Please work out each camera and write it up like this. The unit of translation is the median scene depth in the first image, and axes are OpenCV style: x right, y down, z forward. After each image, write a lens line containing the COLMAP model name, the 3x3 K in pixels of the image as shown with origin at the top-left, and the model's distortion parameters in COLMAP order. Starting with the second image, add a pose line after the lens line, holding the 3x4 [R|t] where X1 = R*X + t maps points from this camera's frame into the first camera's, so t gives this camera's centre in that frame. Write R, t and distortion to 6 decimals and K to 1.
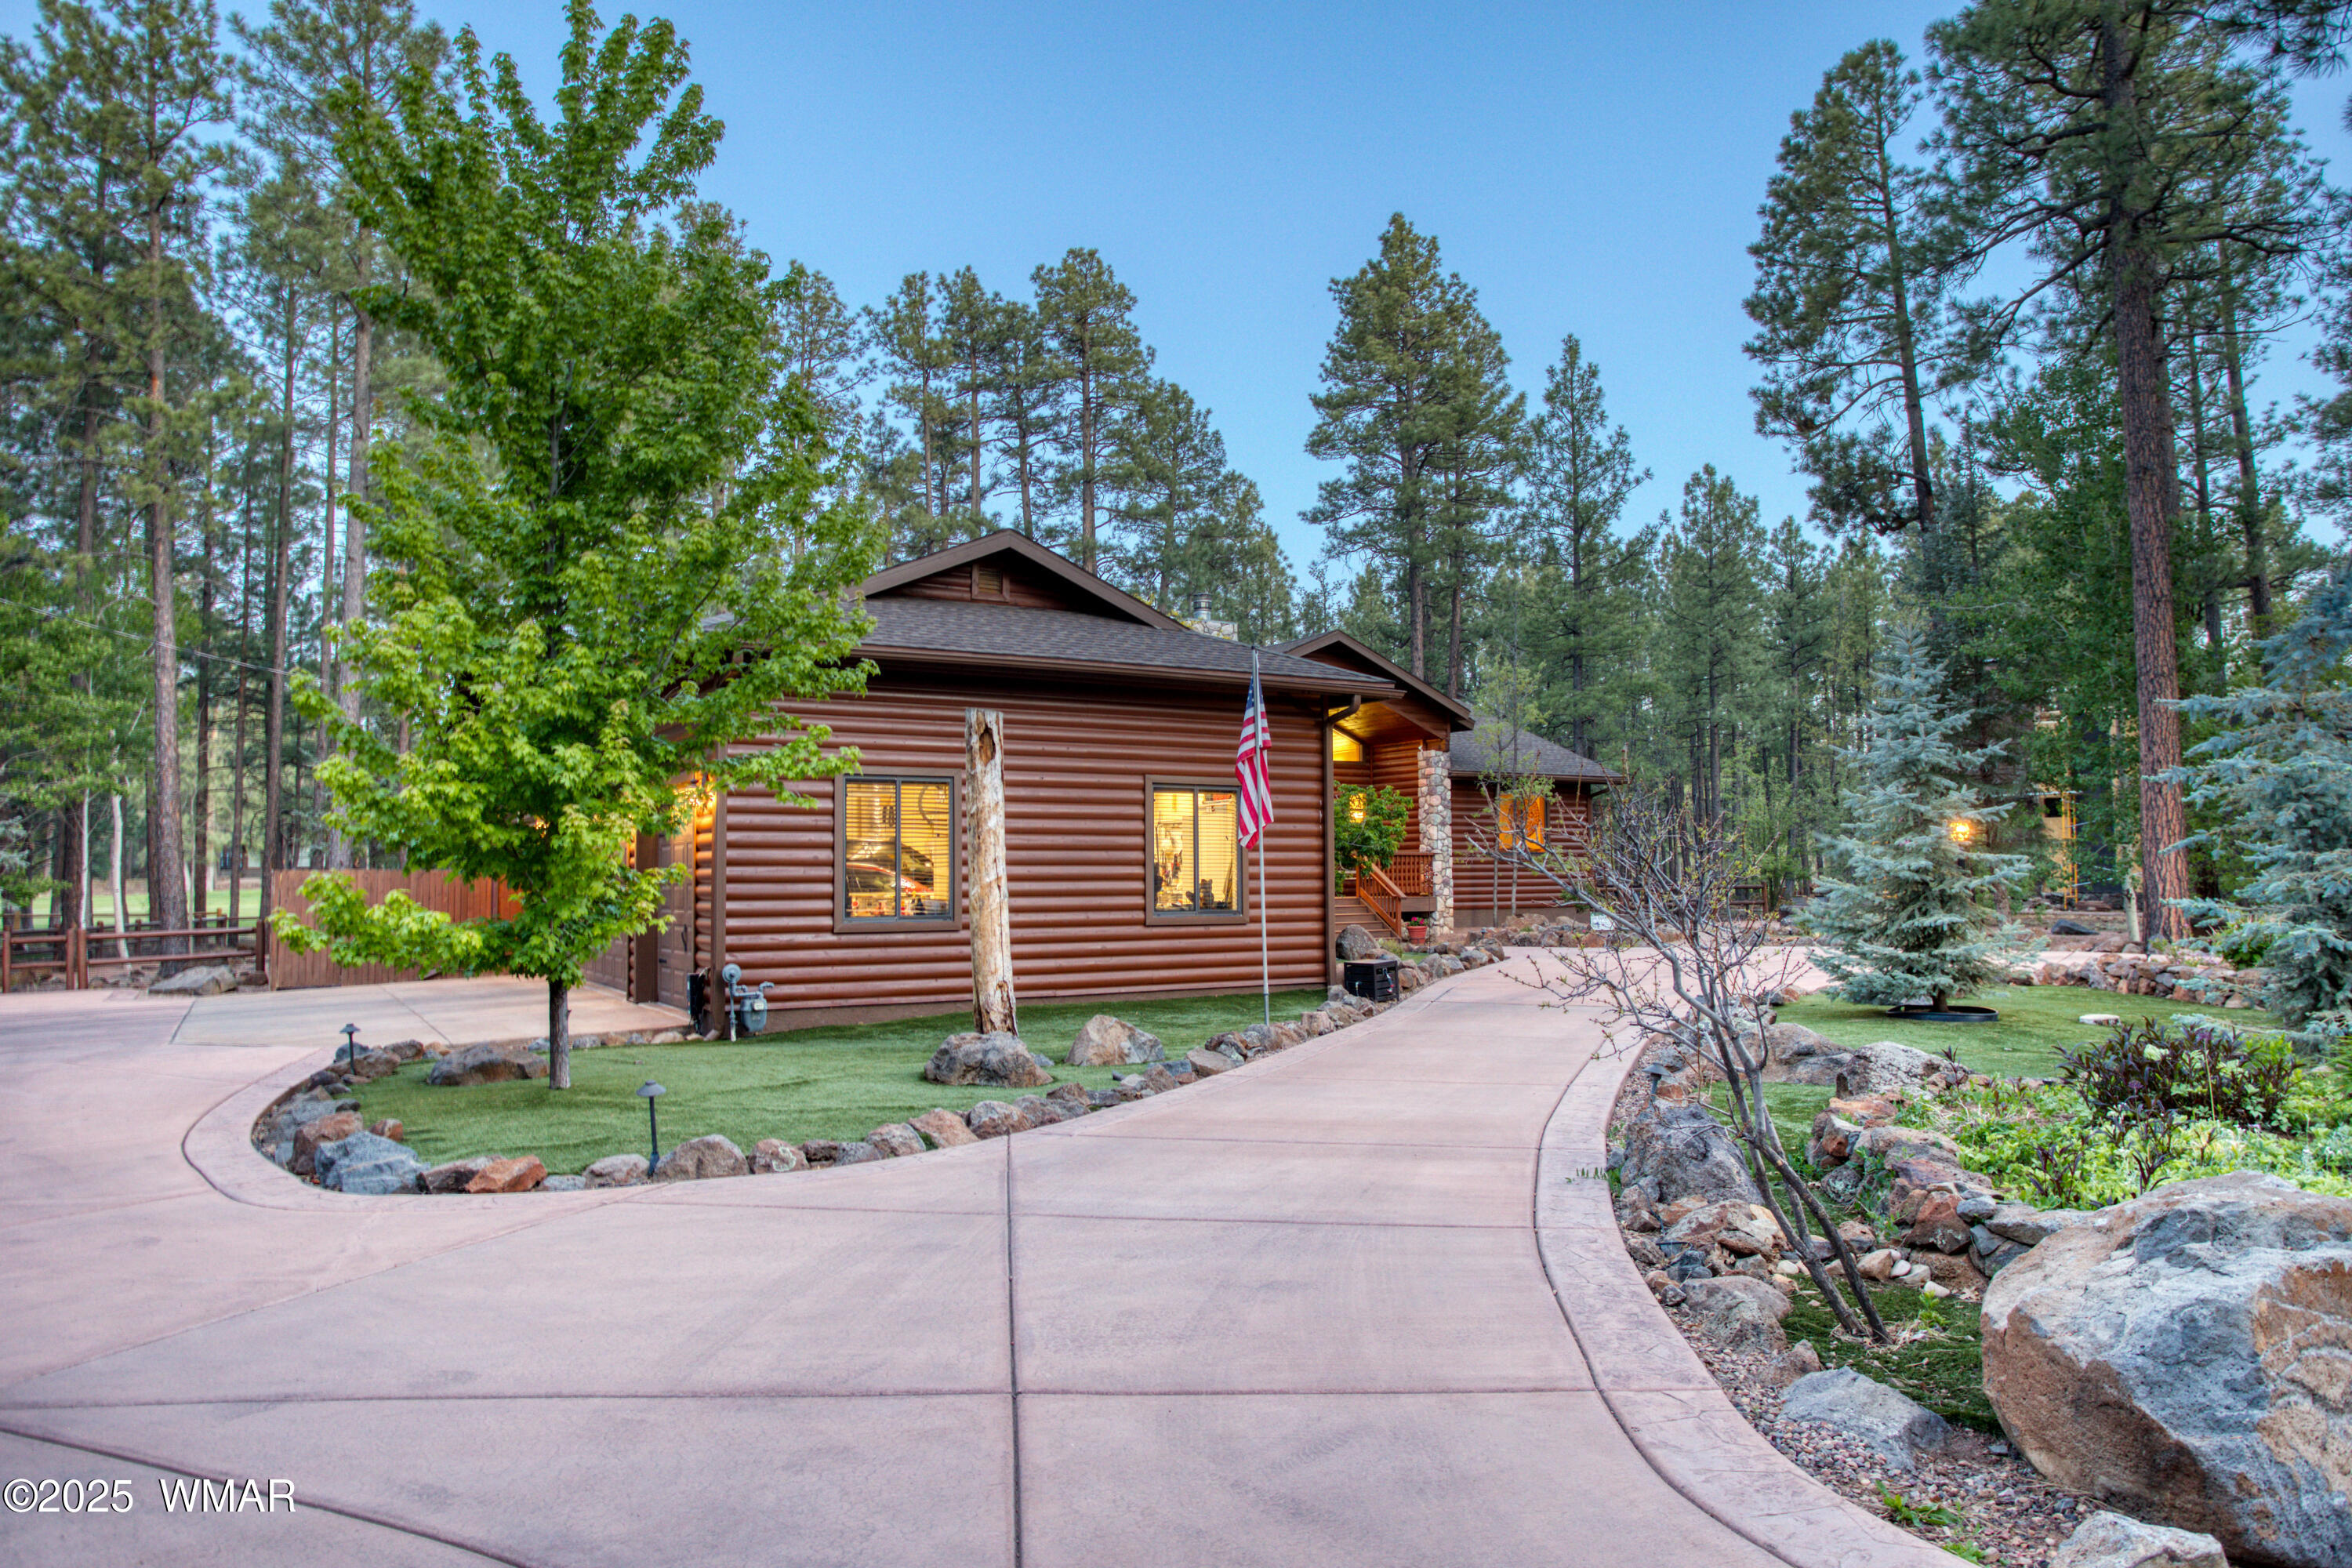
lens RADIAL K [[1653.3, 0, 1176.0], [0, 1653.3, 784.0], [0, 0, 1]] dist [-0.070139, 0.080442]
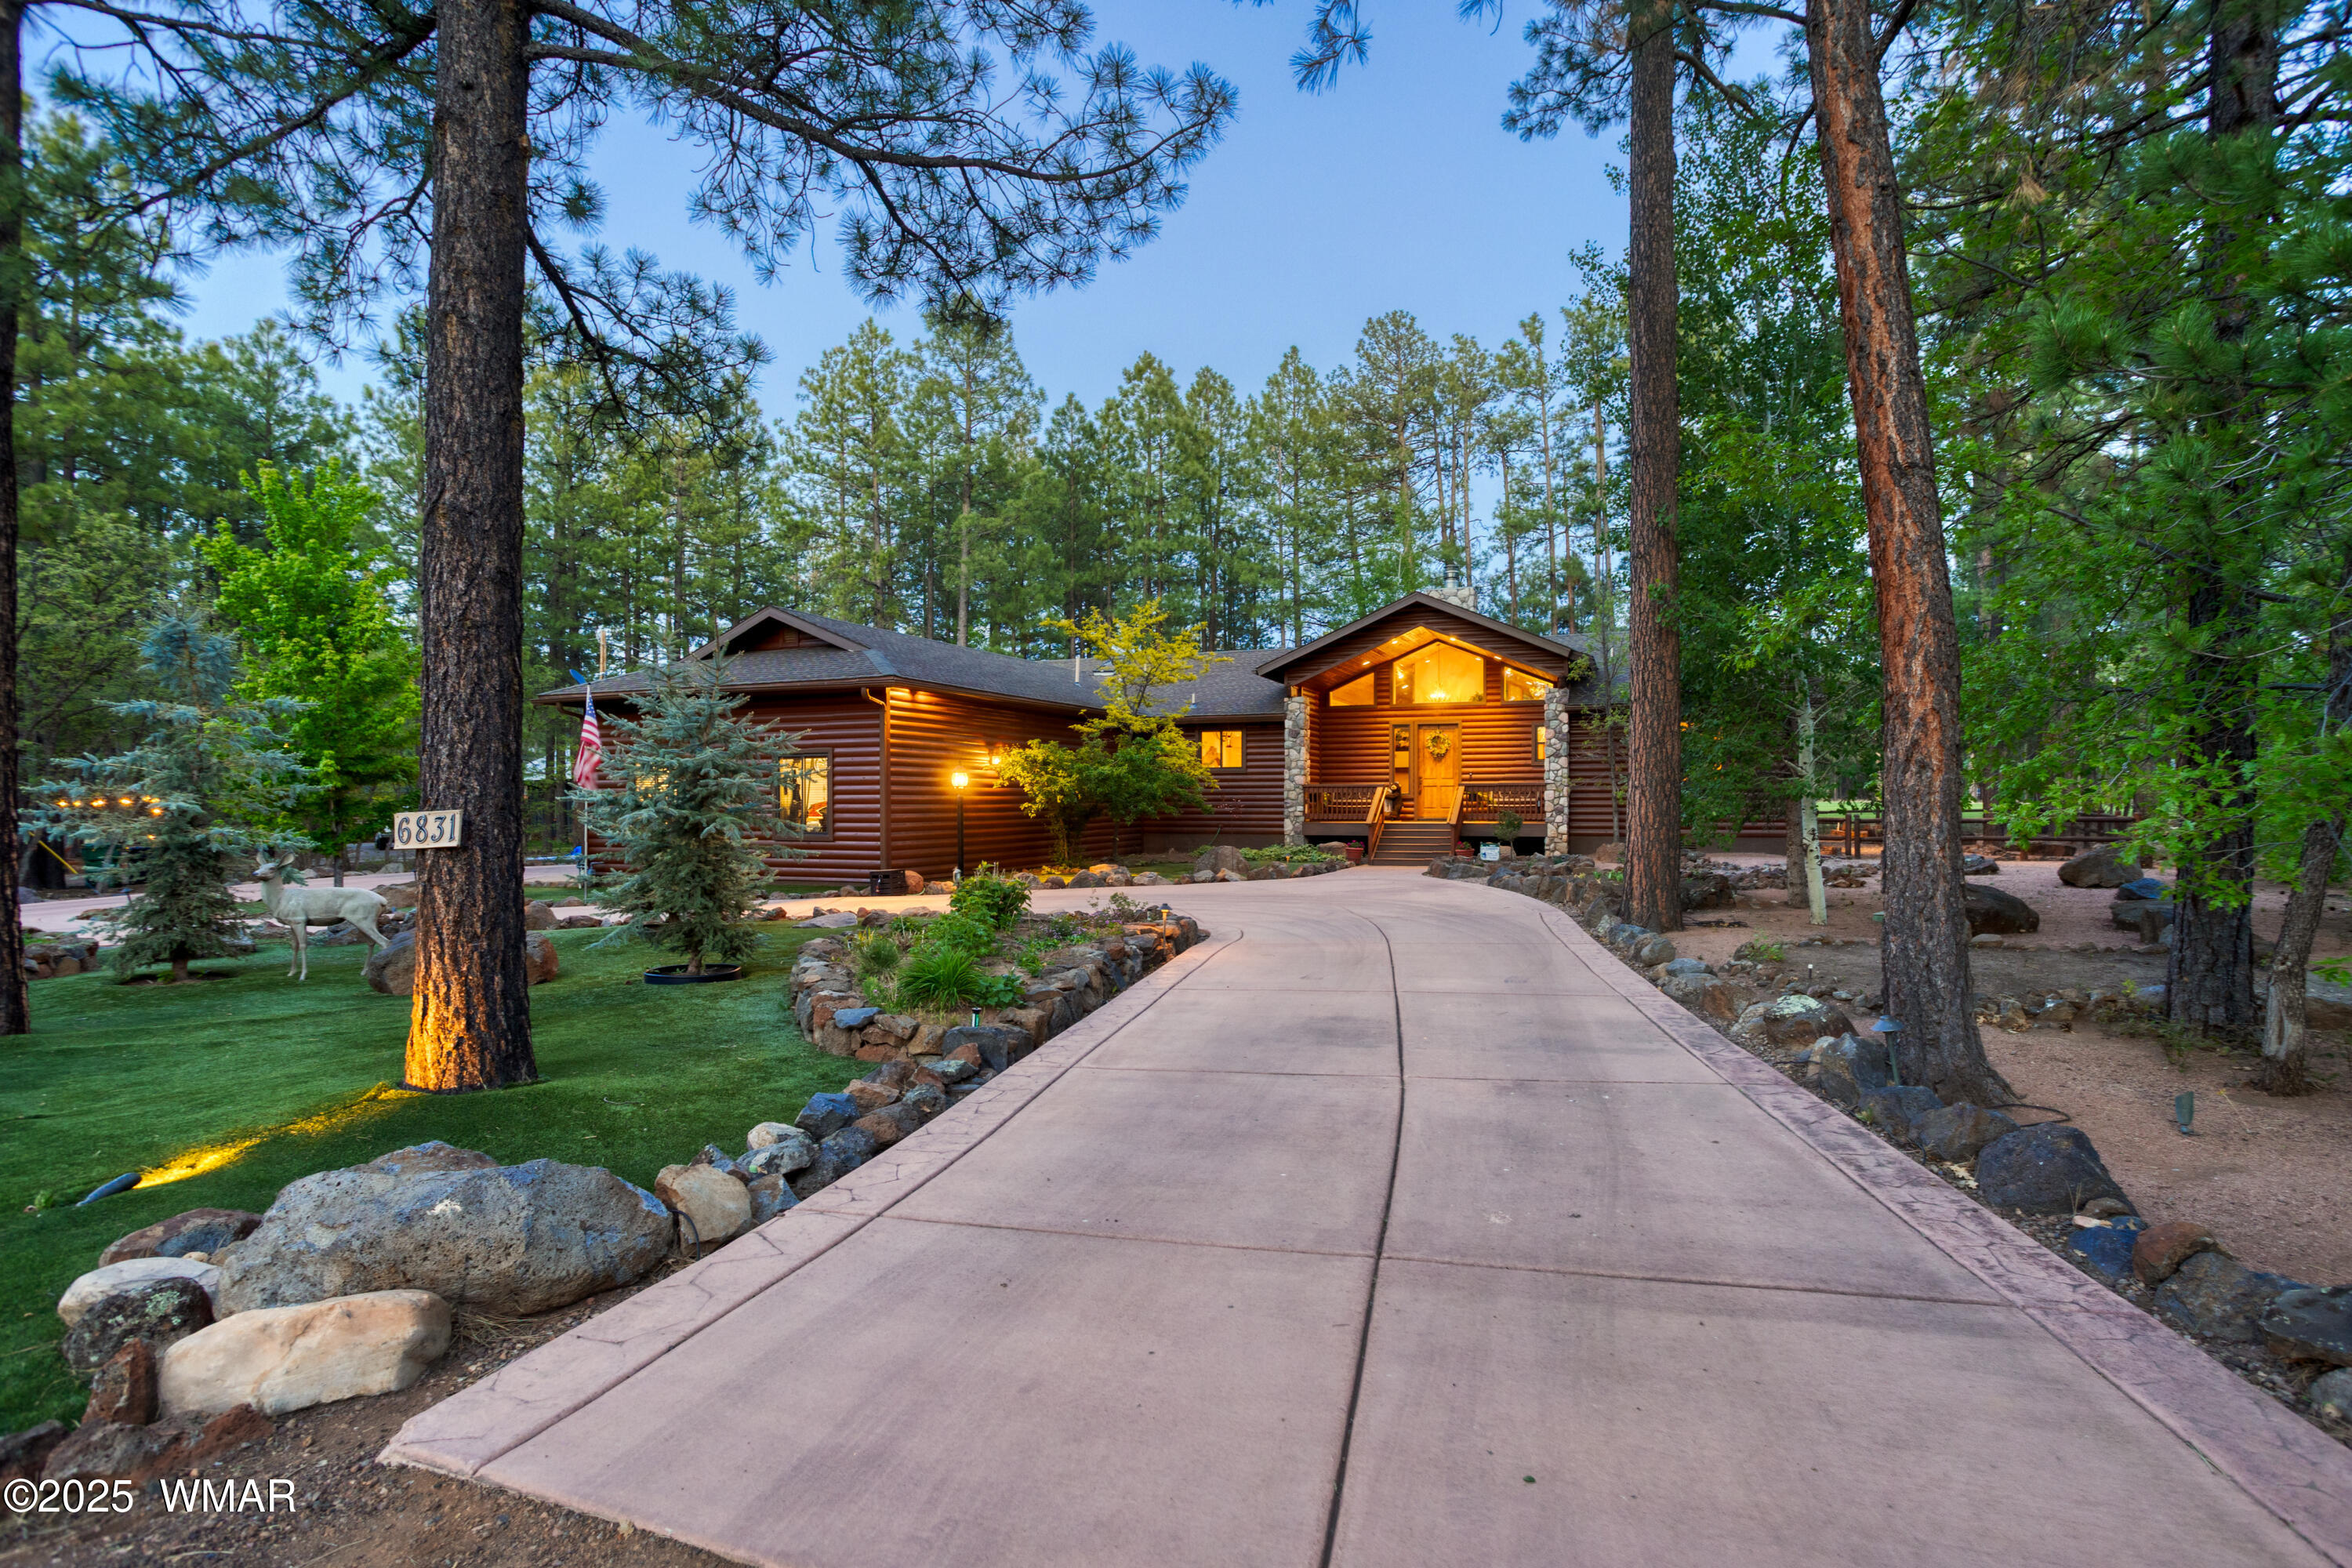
lens RADIAL K [[1187.2, 0, 1186.8], [0, 1187.2, 868.8], [0, 0, 1]] dist [-0.056350, -0.000006]
pose [[0.578380, 0.052888, -0.814051, 0.599946], [0.049942, 0.993729, 0.100045, 0.007741], [0.814237, -0.098519, 0.572111, 0.329093]]
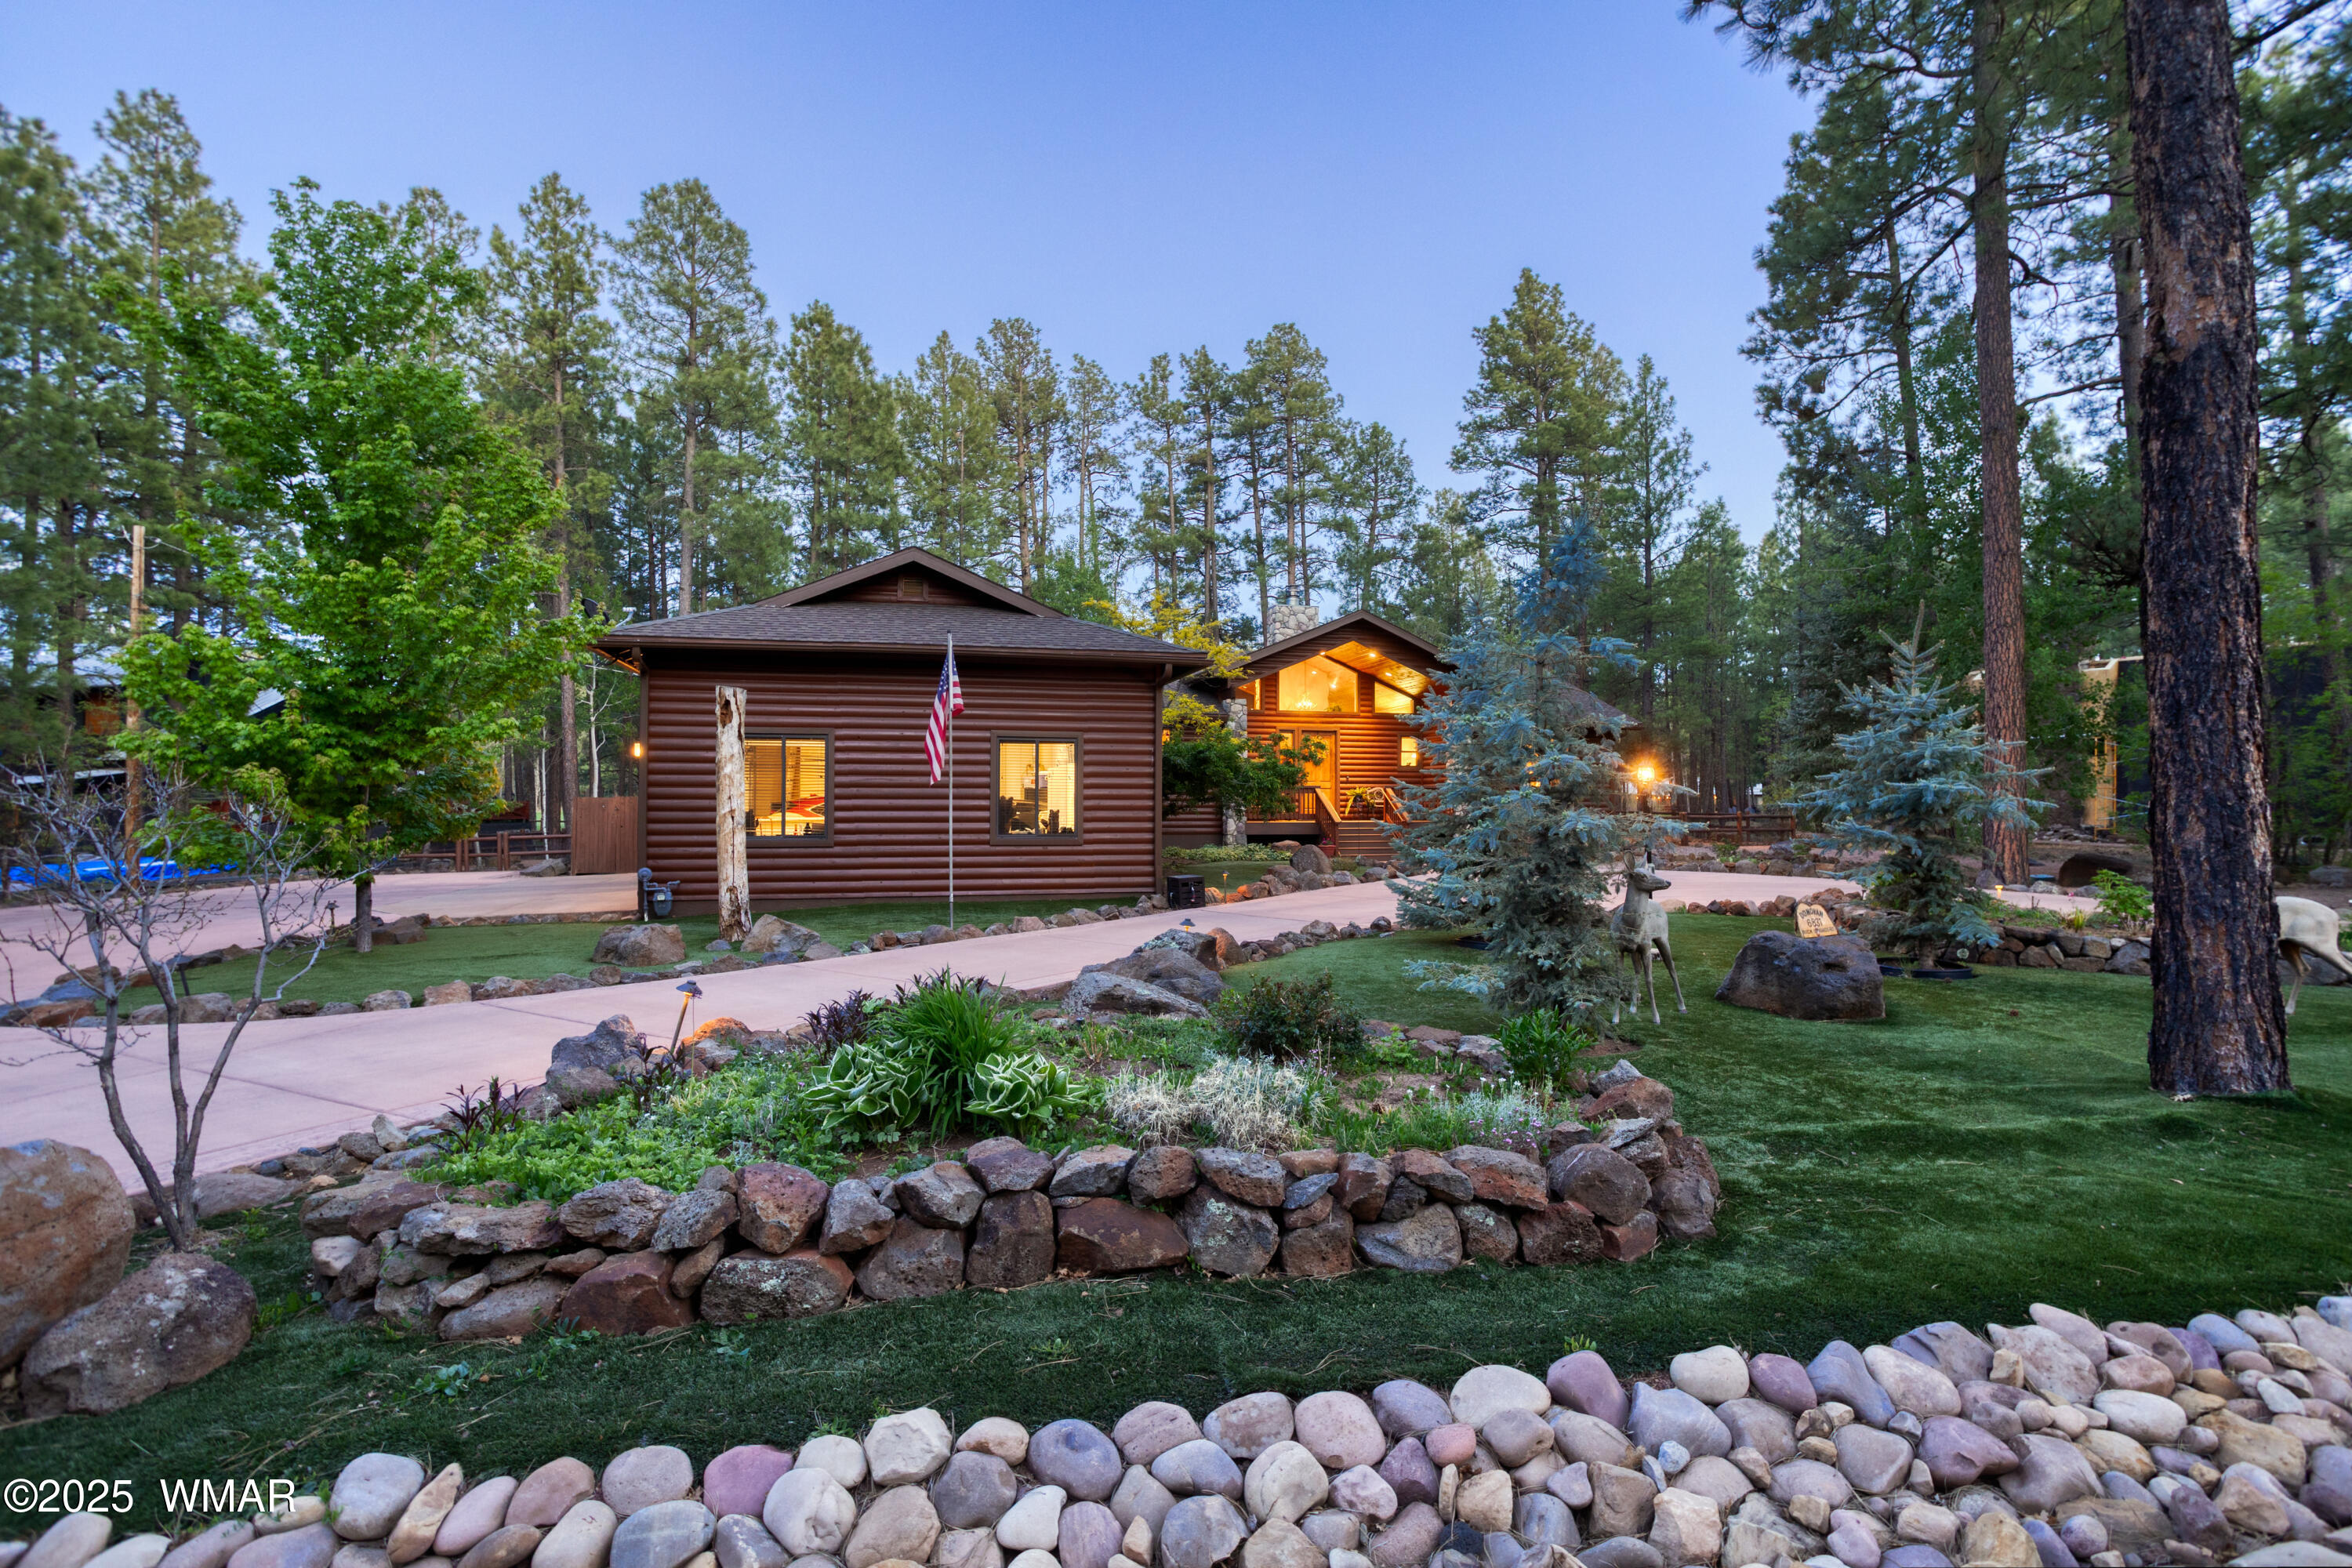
lens RADIAL K [[1200.5, 0, 1176.0], [0, 1200.5, 784.0], [0, 0, 1]] dist [-0.054849, 0.032889]
pose [[0.954448, 0.005402, -0.298327, 0.206060], [0.008262, 0.998974, 0.044520, -0.001873], [0.298262, -0.044957, 0.953425, 0.069677]]
